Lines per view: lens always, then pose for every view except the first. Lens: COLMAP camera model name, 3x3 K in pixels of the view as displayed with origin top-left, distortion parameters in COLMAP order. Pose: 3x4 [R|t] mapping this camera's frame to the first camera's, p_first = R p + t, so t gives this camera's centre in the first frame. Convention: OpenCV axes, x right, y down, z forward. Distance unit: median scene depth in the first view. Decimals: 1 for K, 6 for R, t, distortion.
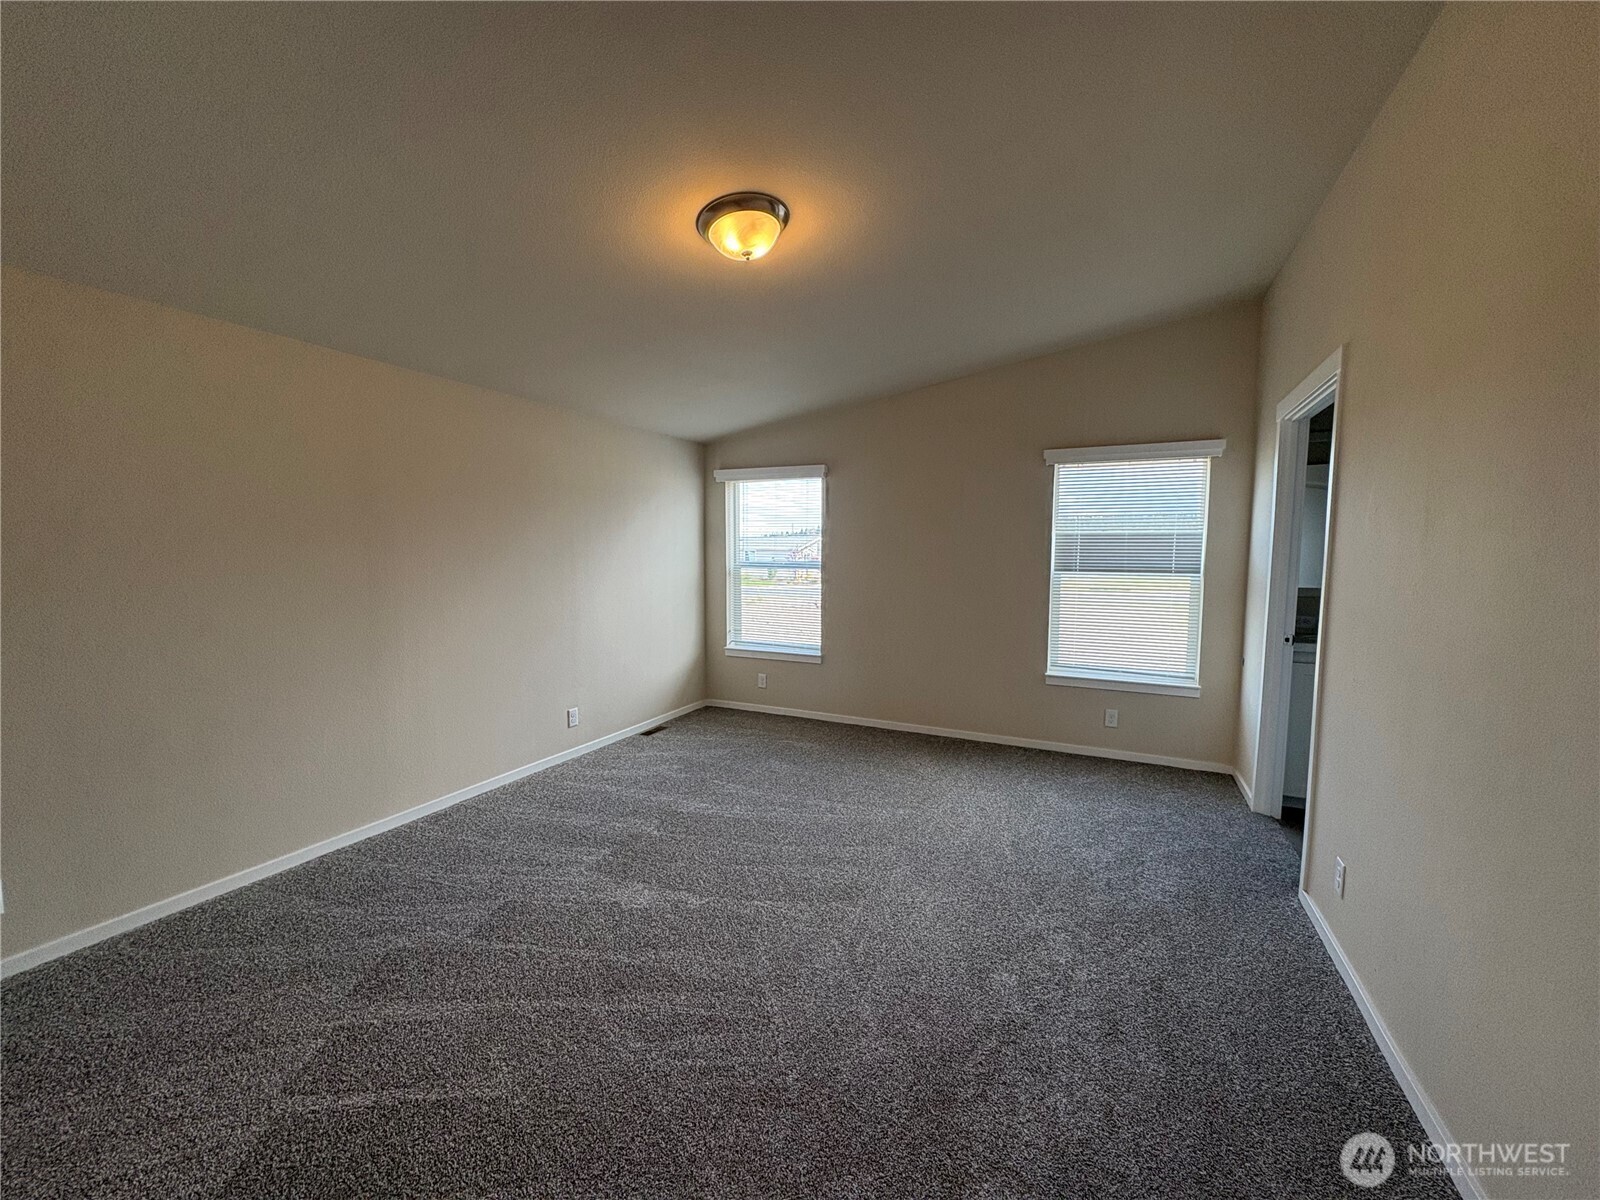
lens RADIAL K [[636.0, 0, 802.1], [0, 636.0, 598.6], [0, 0, 1]] dist [0.000361, 0.000495]
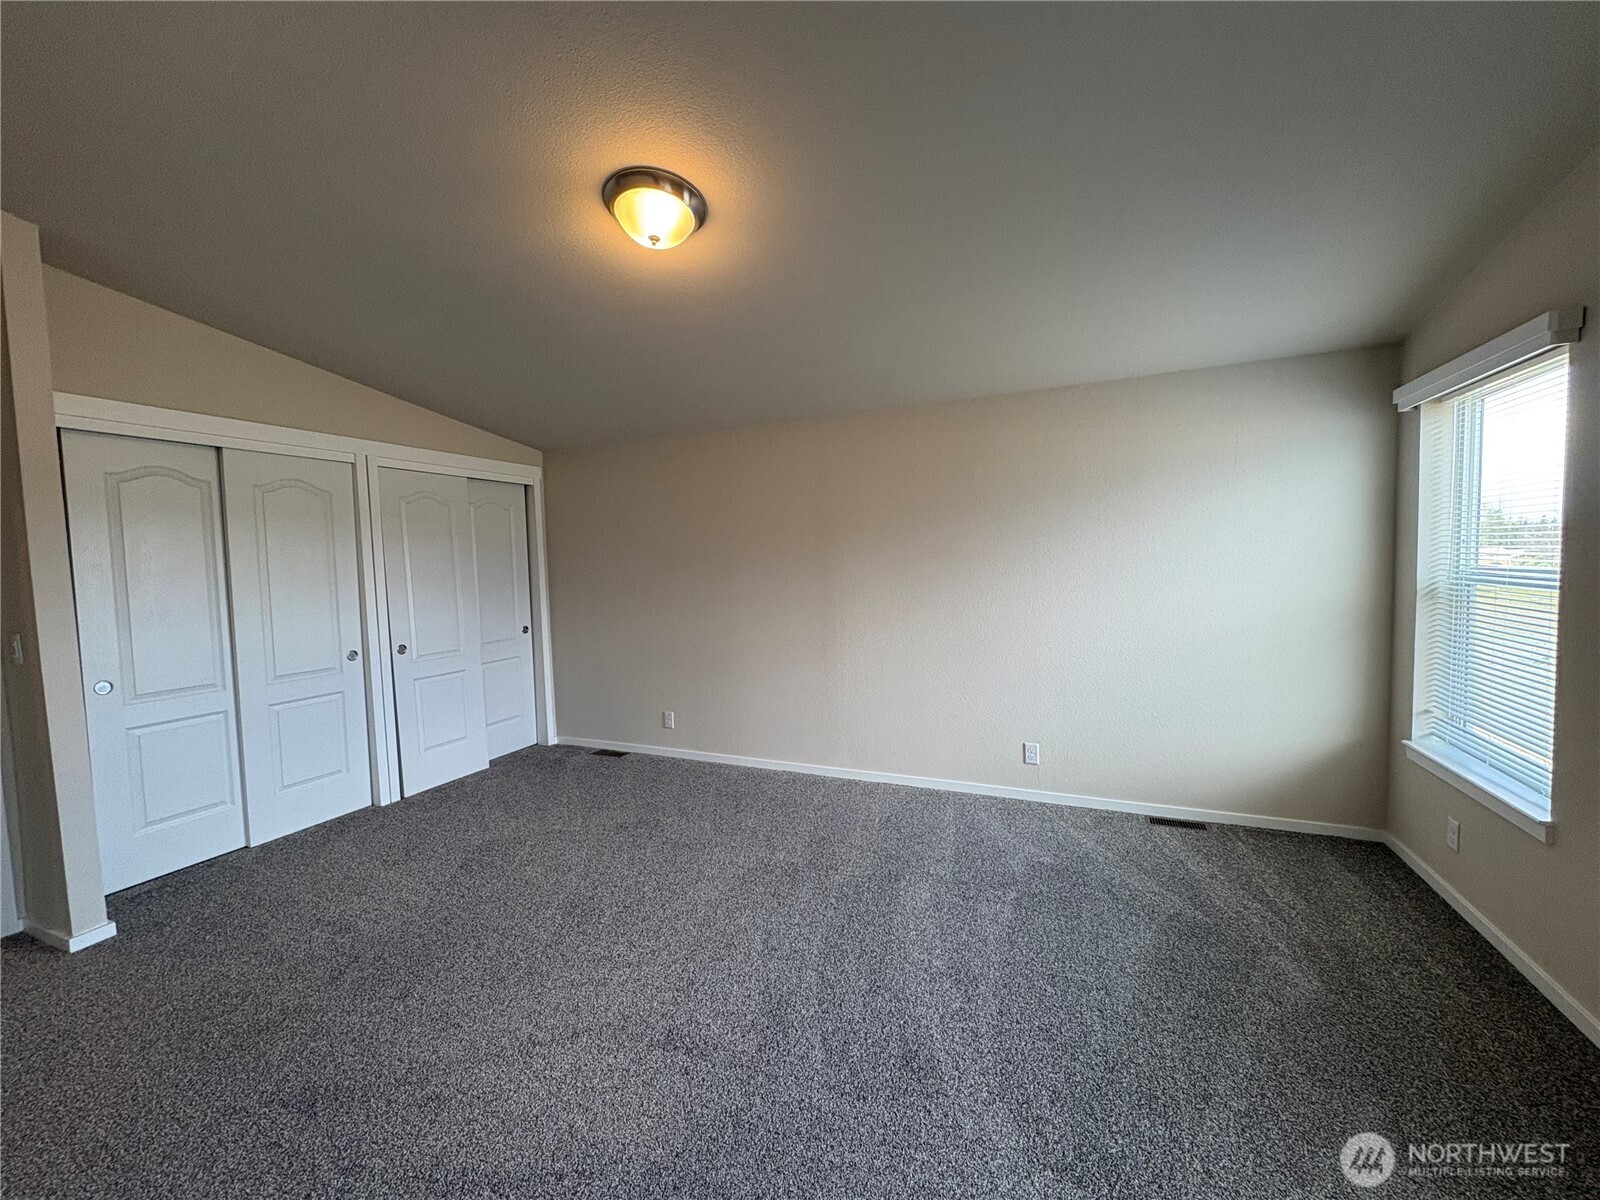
lens RADIAL K [[647.6, 0, 798.5], [0, 647.6, 581.5], [0, 0, 1]] dist [0.000254, 0.000032]
pose [[0.043209, 0.035523, -0.998434, 0.442623], [-0.055796, 0.997894, 0.033089, -0.047716], [0.997507, 0.054279, 0.045100, 0.597442]]
